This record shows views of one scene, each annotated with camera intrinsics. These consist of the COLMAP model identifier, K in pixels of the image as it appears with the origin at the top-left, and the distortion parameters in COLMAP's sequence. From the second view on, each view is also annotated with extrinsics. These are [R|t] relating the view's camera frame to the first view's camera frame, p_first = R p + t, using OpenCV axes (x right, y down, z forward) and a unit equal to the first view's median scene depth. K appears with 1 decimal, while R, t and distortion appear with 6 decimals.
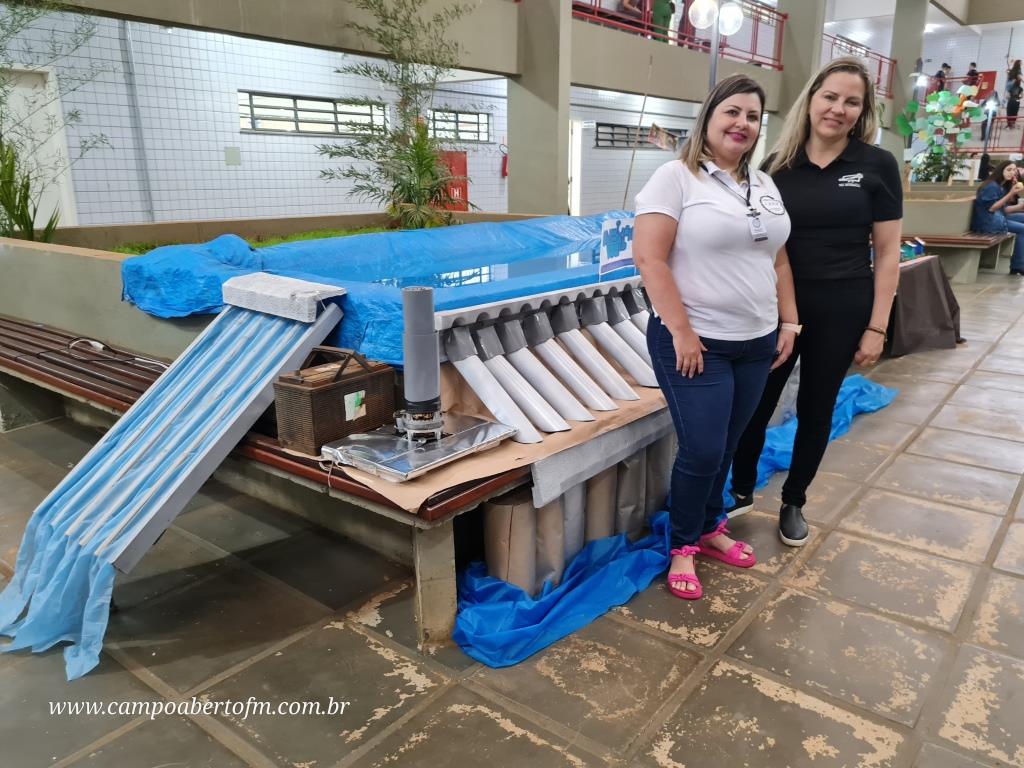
lens RADIAL K [[761.7, 0, 513.3], [0, 761.7, 384.3], [0, 0, 1]] dist [0.067502, -0.059227]
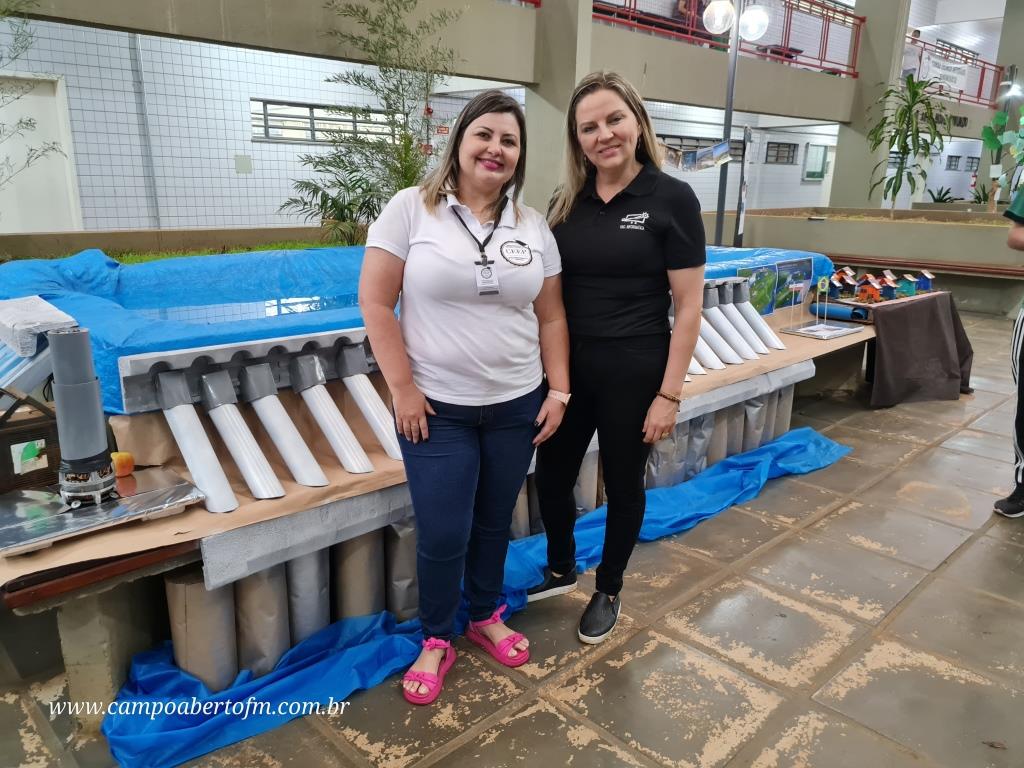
lens RADIAL K [[761.7, 0, 504.3], [0, 761.7, 389.4], [0, 0, 1]] dist [0.067502, -0.059227]
pose [[0.989970, 0.053453, -0.130772, 0.364265], [-0.053718, 0.998555, 0.001502, -0.065274], [0.130663, 0.005537, 0.991411, 0.144406]]
